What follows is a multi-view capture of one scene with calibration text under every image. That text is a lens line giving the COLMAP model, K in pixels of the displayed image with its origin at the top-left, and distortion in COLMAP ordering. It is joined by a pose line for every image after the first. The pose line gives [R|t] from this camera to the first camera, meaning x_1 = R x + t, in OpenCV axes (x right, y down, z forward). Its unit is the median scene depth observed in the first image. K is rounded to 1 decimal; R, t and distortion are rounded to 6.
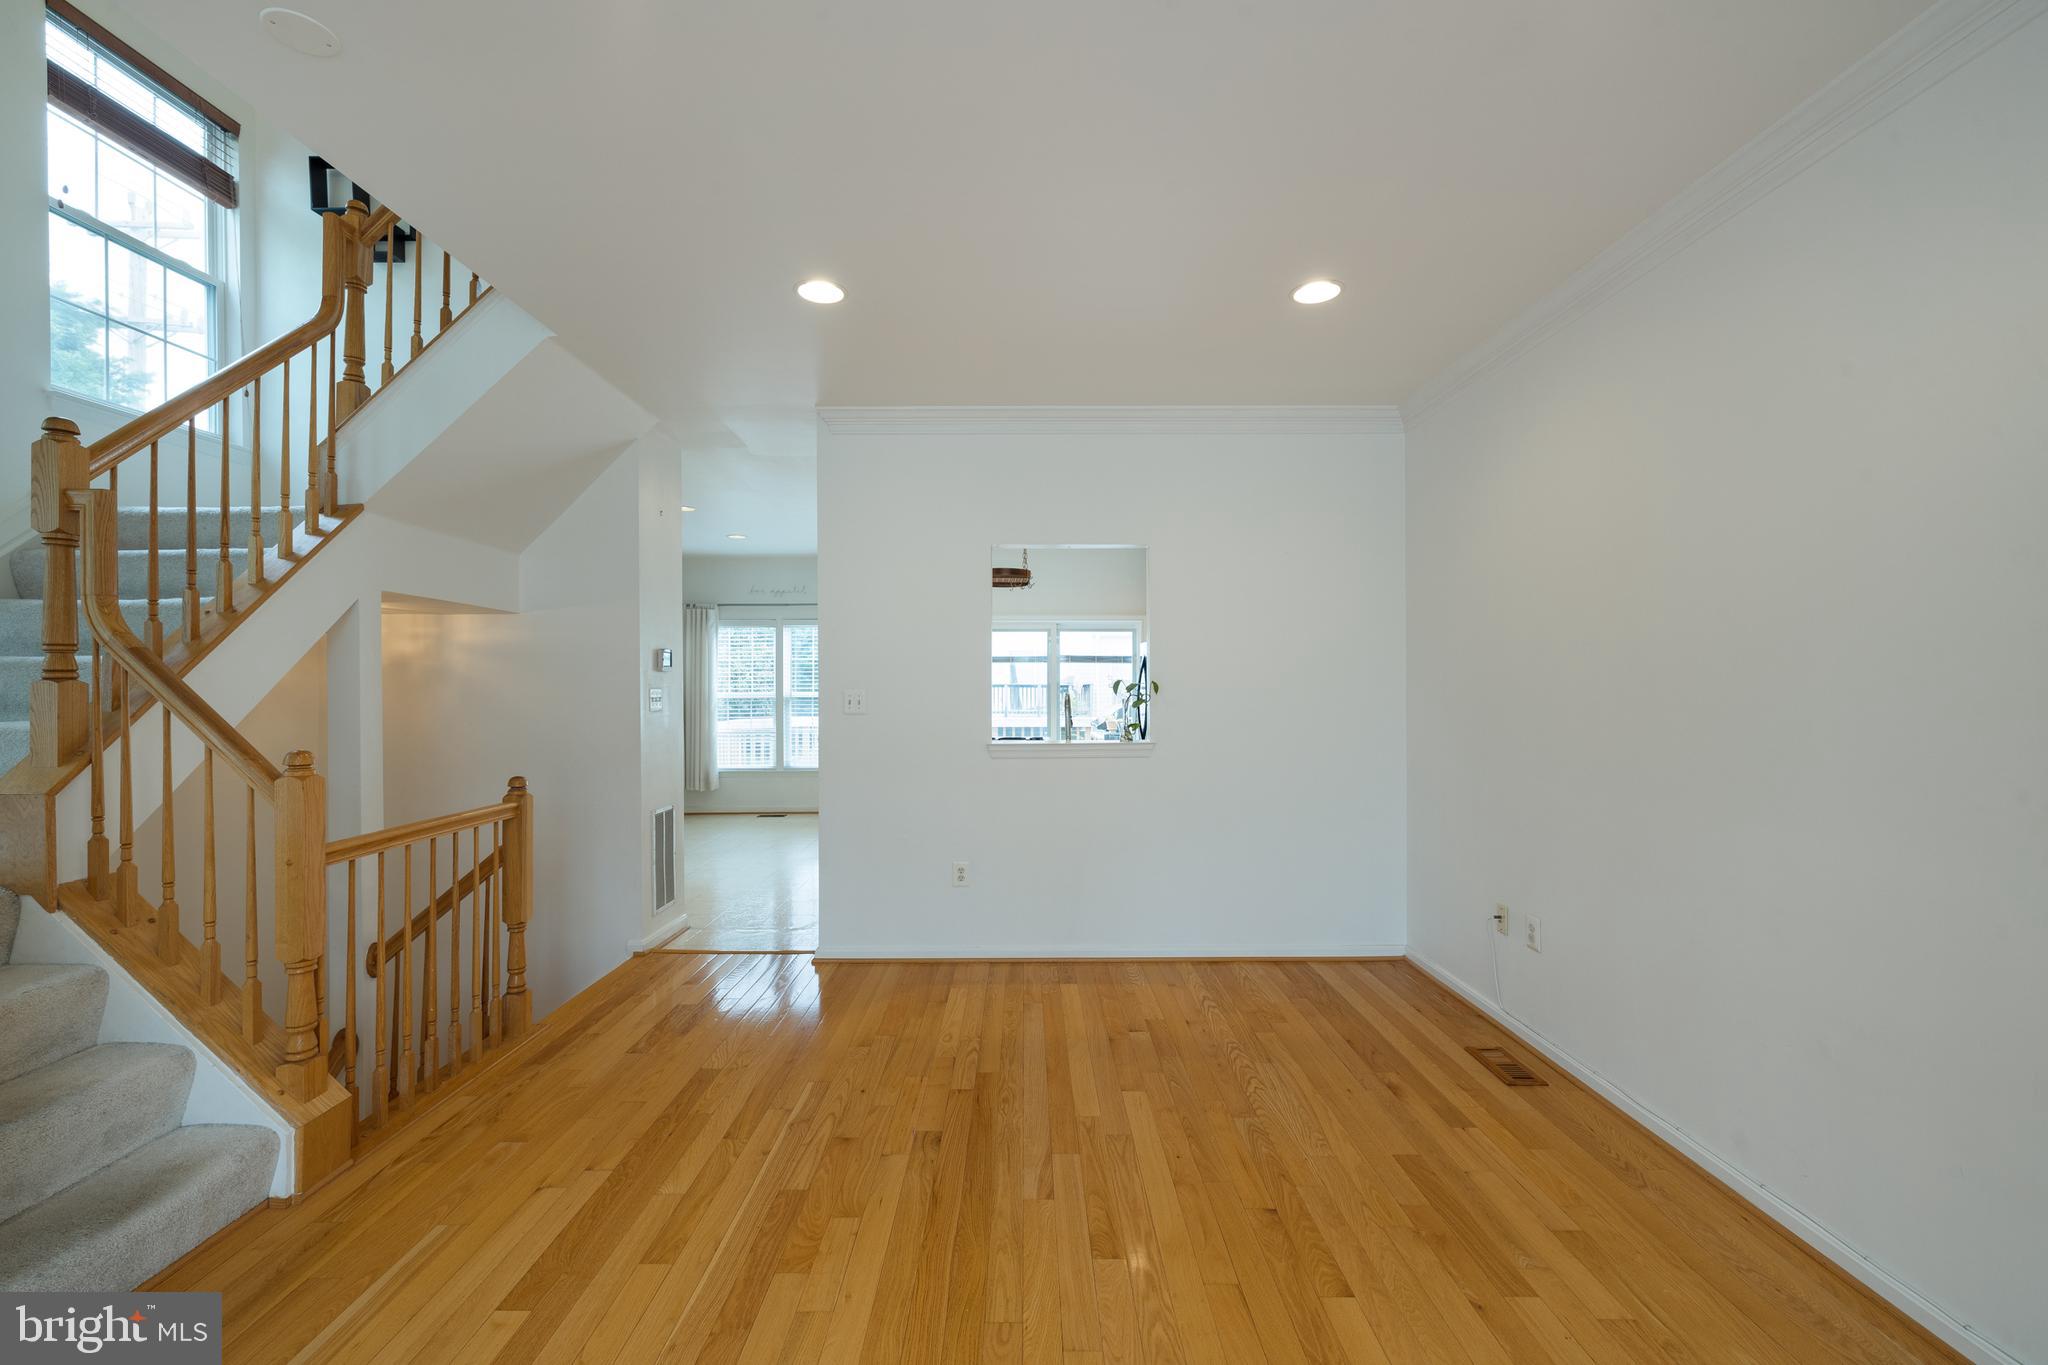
lens RADIAL K [[852.9, 0, 1023.3], [0, 852.9, 685.1], [0, 0, 1]] dist [-0.000194, 0.000258]
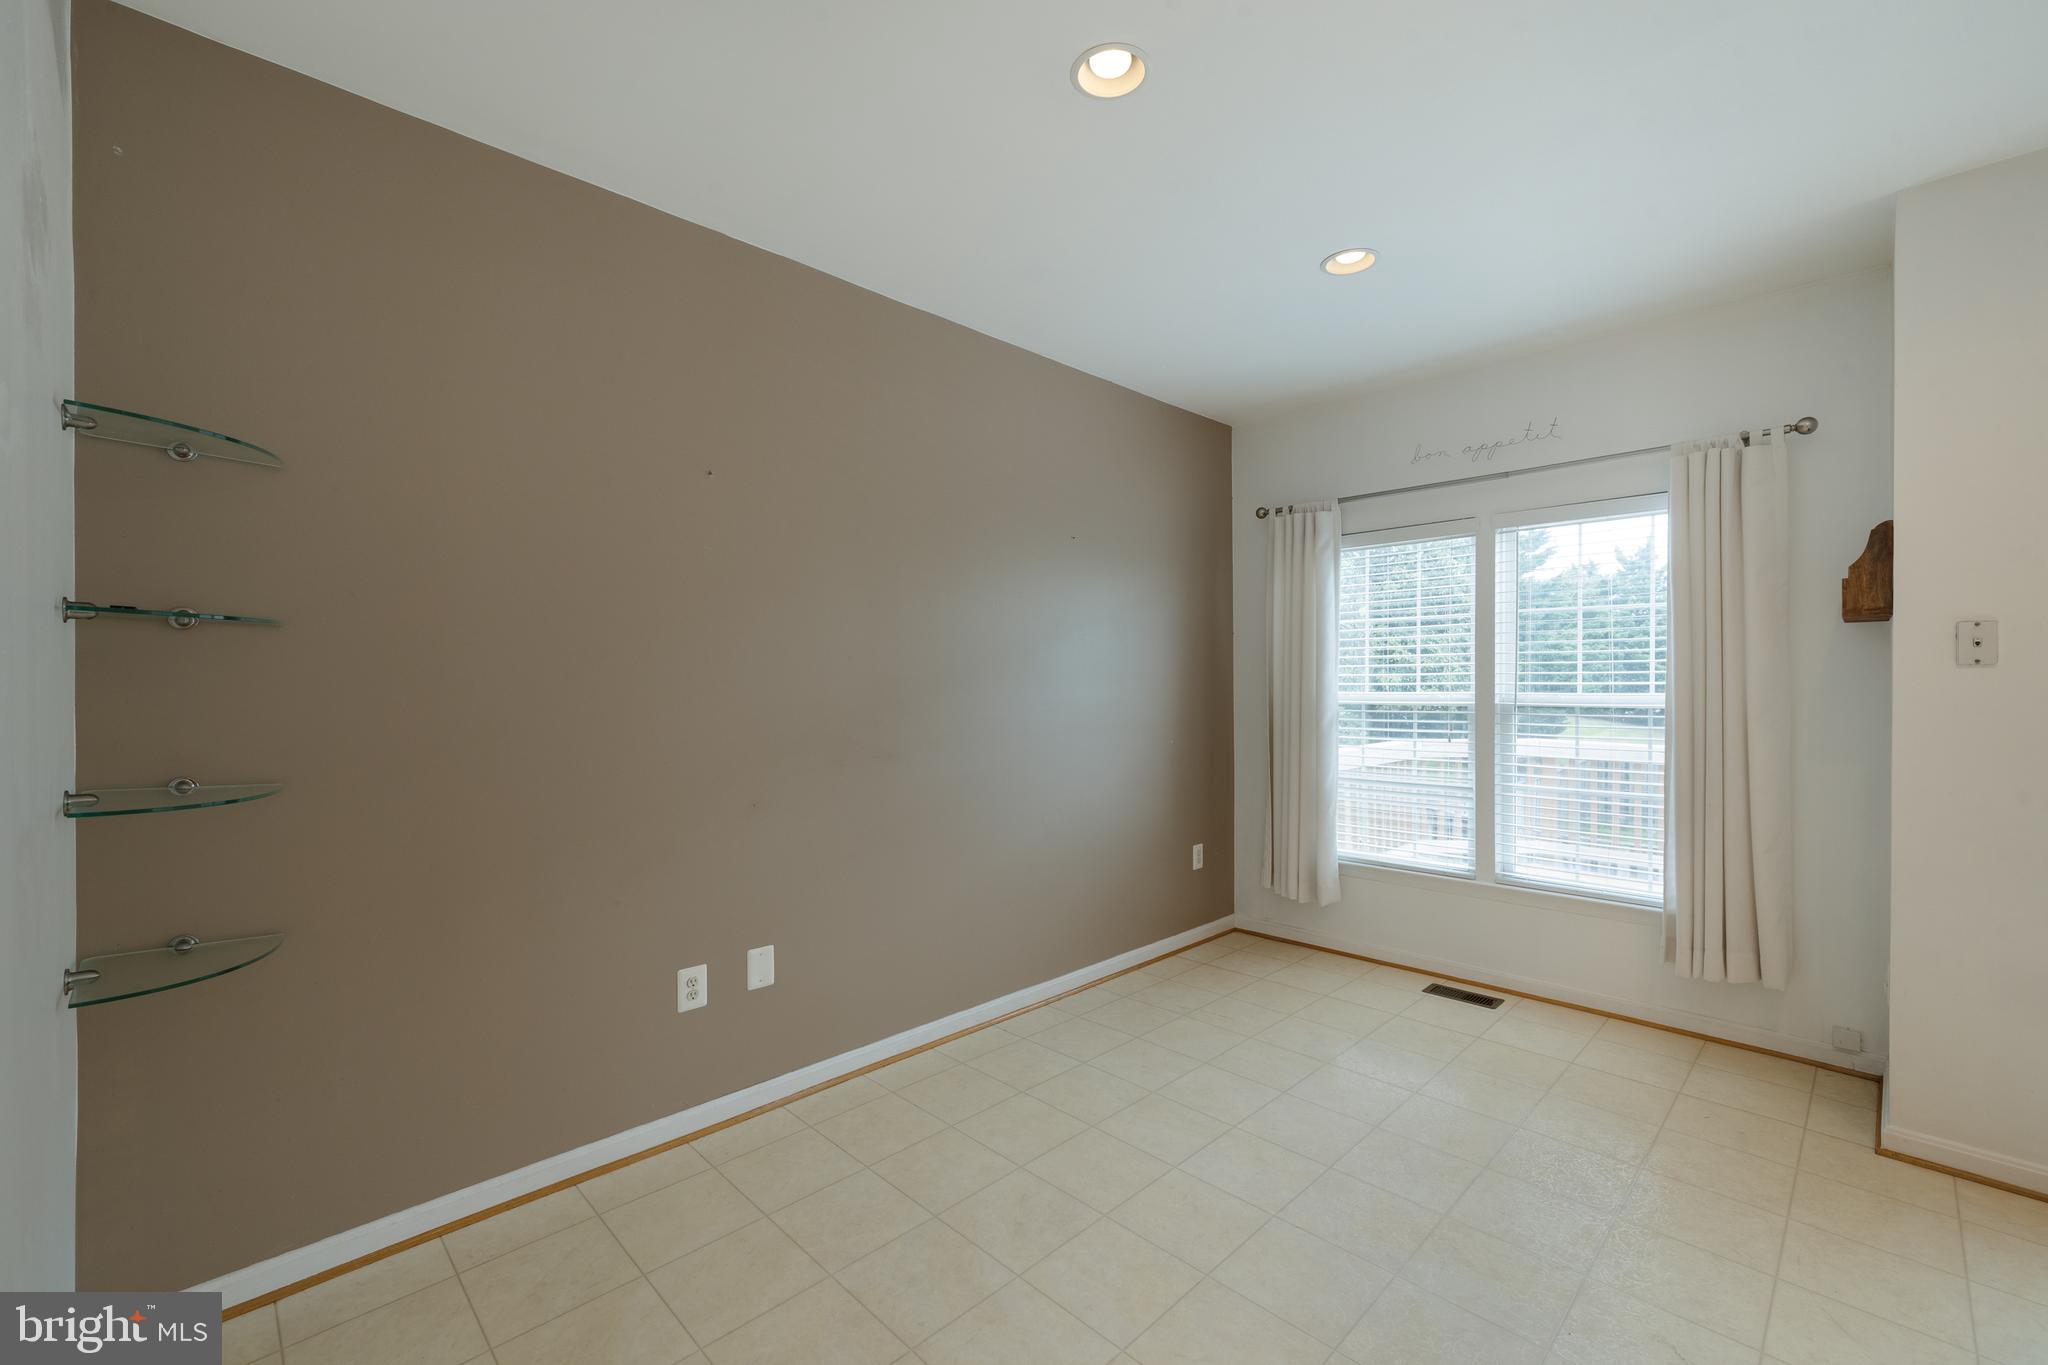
lens RADIAL K [[852.9, 0, 1022.7], [0, 852.9, 684.1], [0, 0, 1]] dist [-0.000194, 0.000258]
pose [[0.701806, 0.005390, -0.712348, -0.434548], [-0.000910, 0.999977, 0.006670, 0.005305], [0.712368, -0.004033, 0.701795, 1.609486]]
